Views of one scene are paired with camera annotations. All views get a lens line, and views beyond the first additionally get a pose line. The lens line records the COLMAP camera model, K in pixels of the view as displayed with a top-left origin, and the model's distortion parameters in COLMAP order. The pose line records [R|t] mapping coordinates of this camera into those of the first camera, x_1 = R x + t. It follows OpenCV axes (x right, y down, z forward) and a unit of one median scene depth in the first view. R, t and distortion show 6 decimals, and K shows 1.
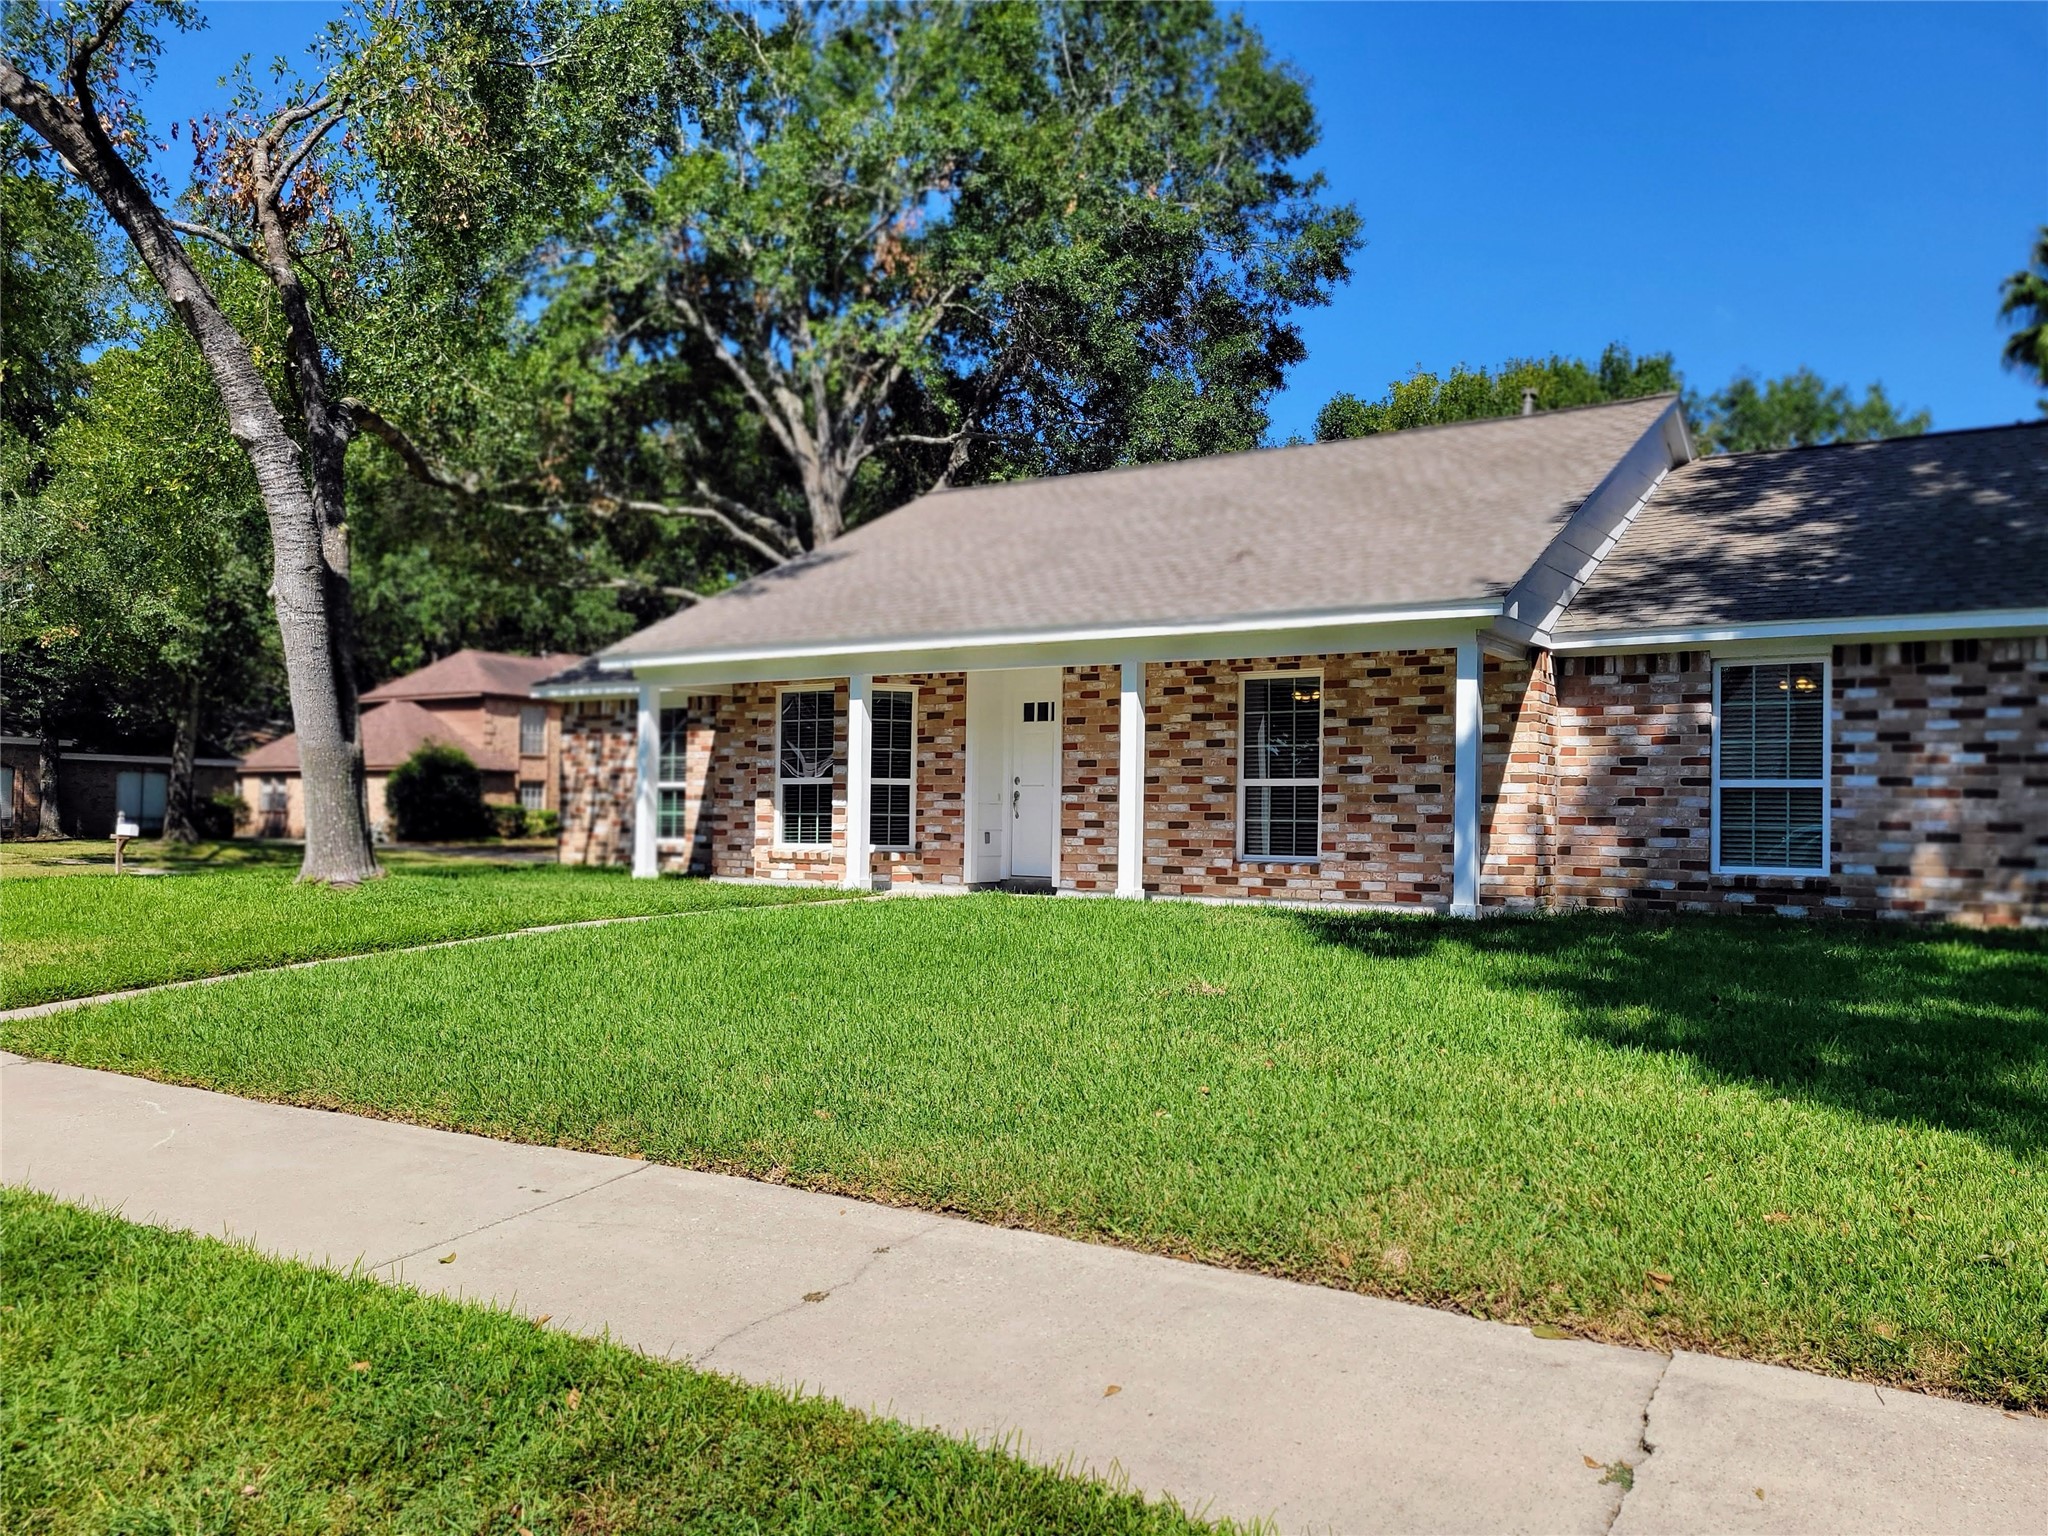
lens RADIAL K [[1565.2, 0, 1053.6], [0, 1565.2, 790.8], [0, 0, 1]] dist [0.047686, -0.029479]
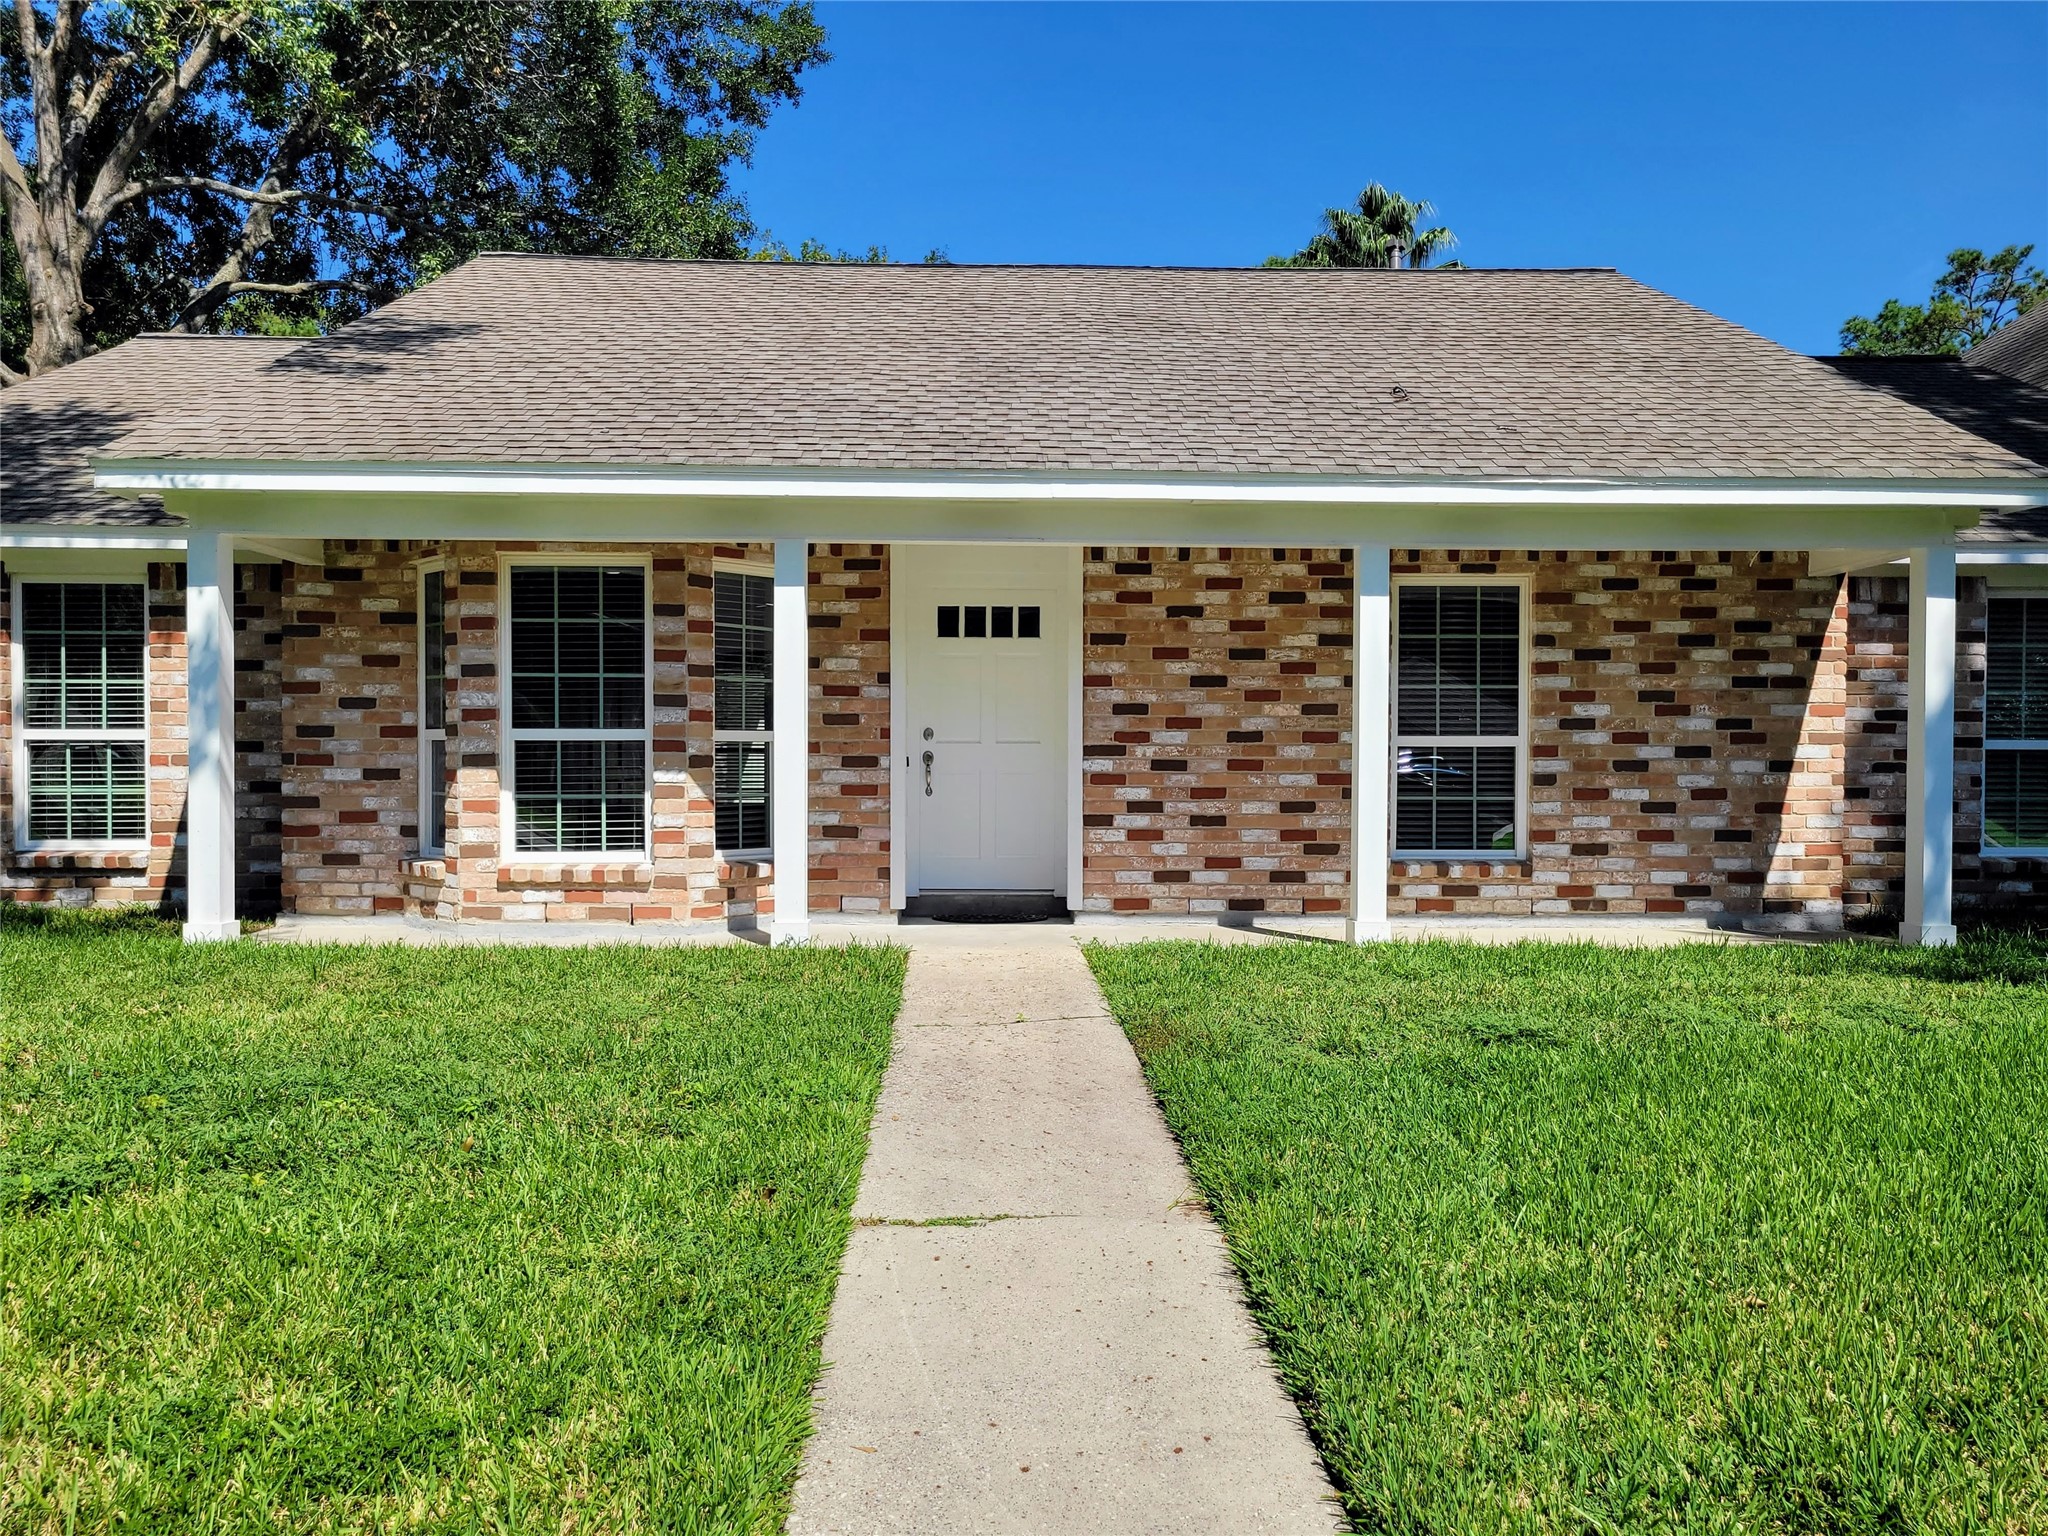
lens RADIAL K [[1565.2, 0, 1050.0], [0, 1565.2, 787.7], [0, 0, 1]] dist [0.047686, -0.029479]
pose [[0.824592, -0.019905, 0.565378, -0.353548], [-0.003994, 0.999151, 0.041003, -0.011606], [-0.565714, -0.036069, 0.823812, 0.506493]]
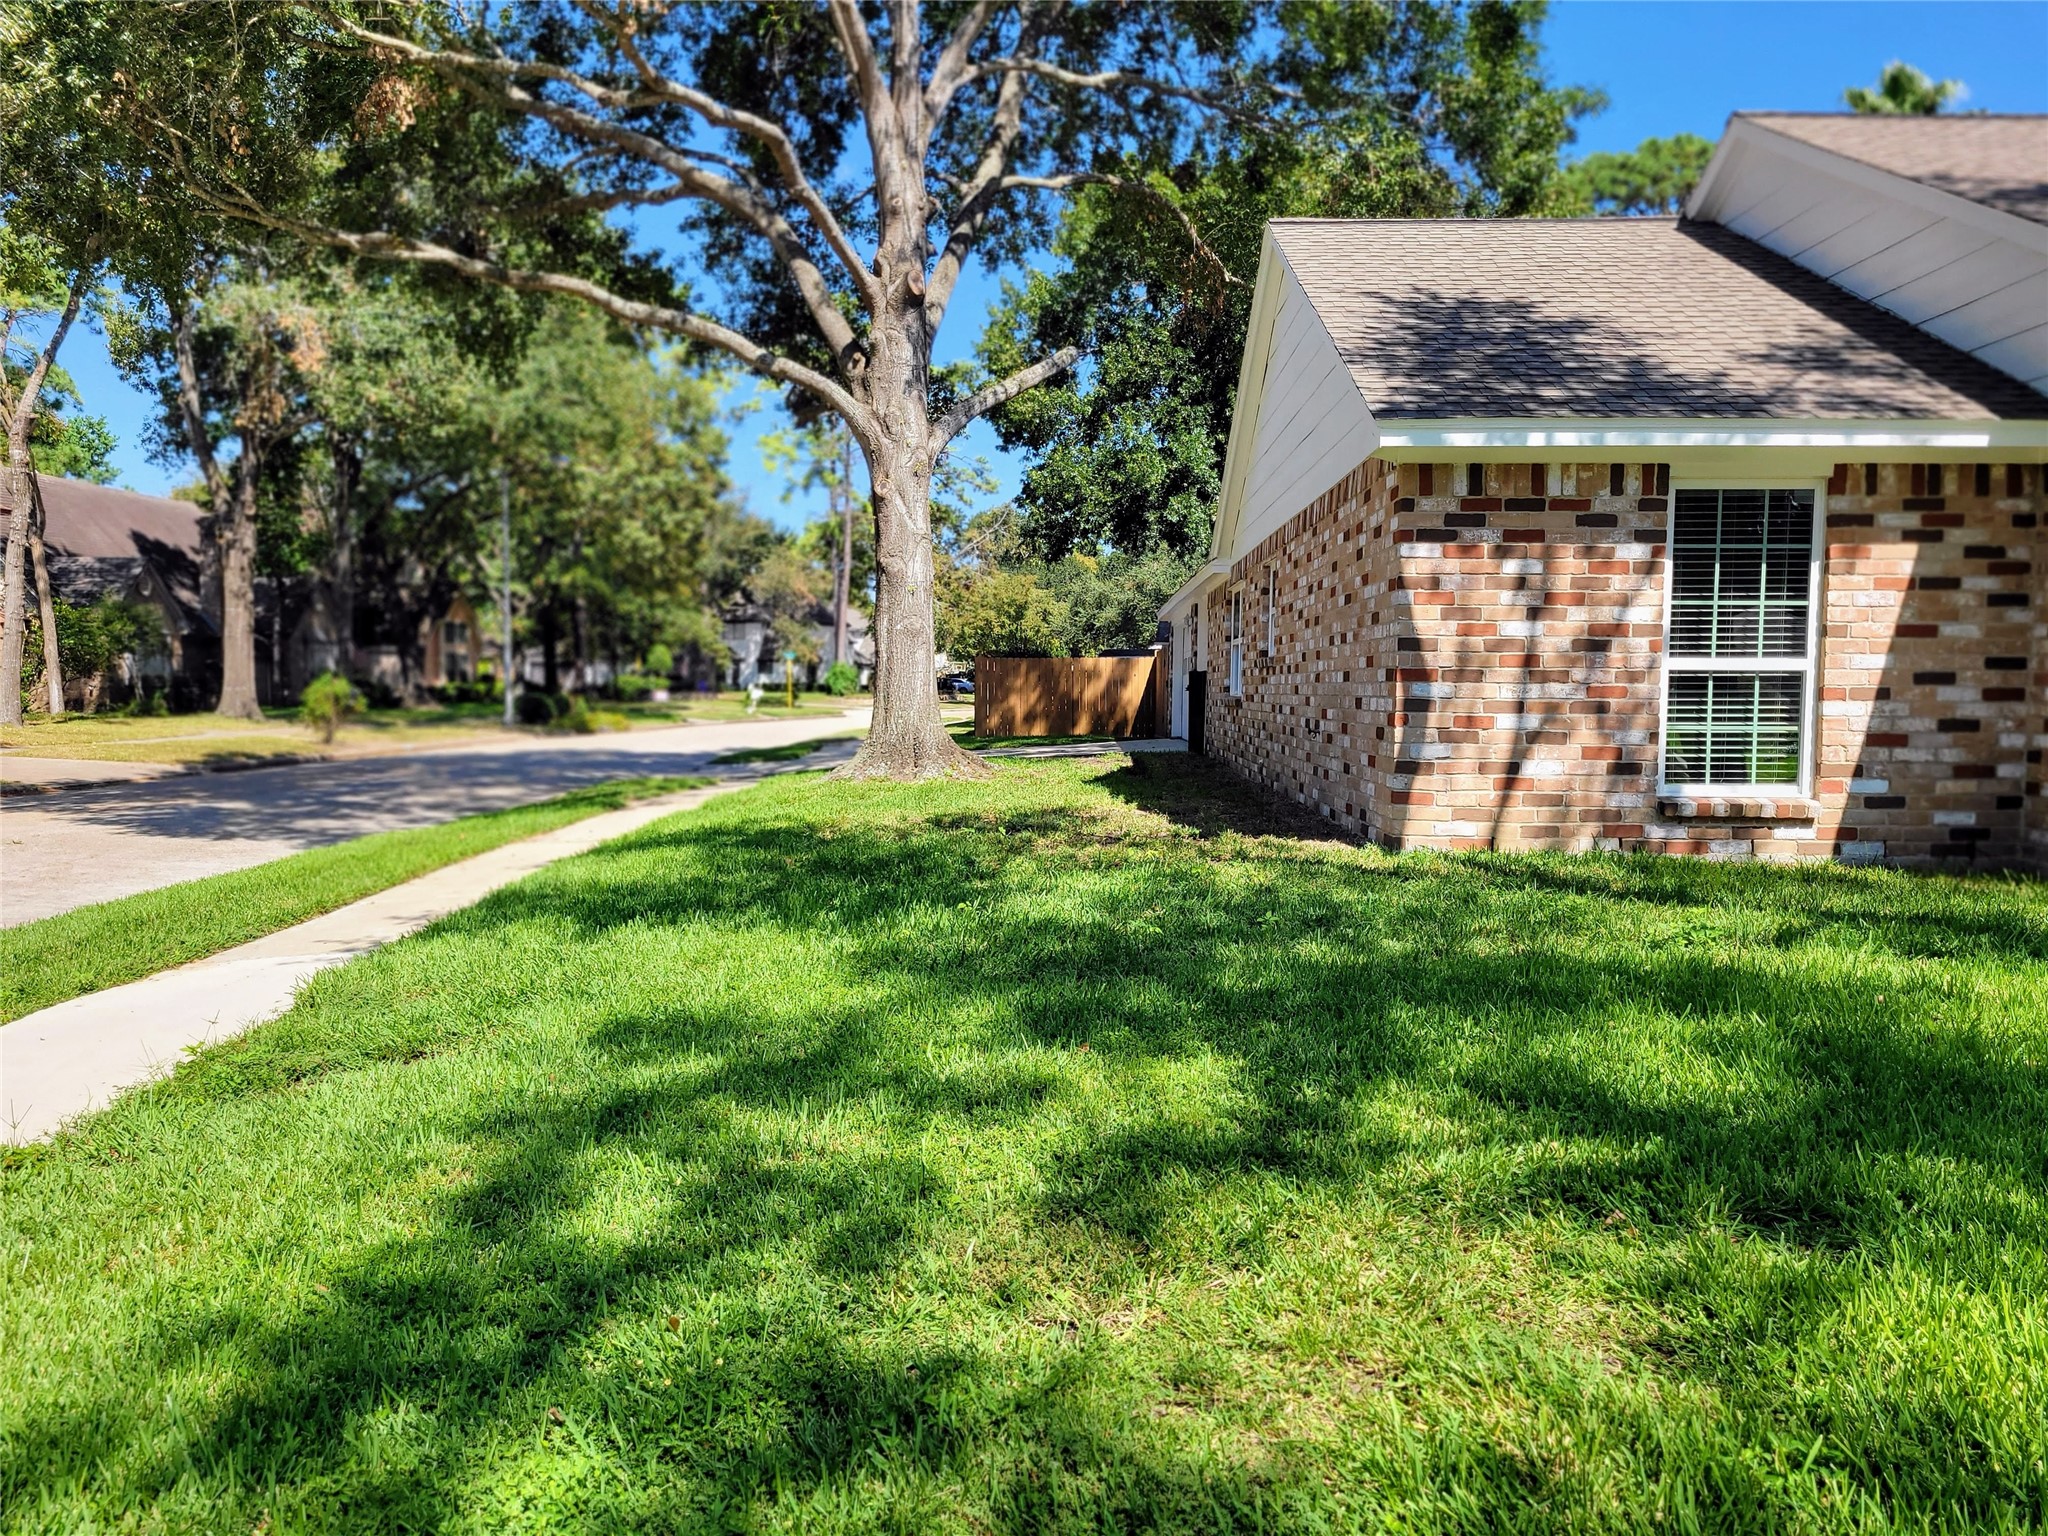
lens RADIAL K [[1565.2, 0, 860.3], [0, 1565.2, 780.5], [0, 0, 1]] dist [0.047686, -0.029479]
pose [[0.851881, -0.036641, 0.522452, -0.871863], [-0.008429, 0.996461, 0.083628, -0.008355], [-0.523667, -0.075645, 0.848558, 0.943561]]
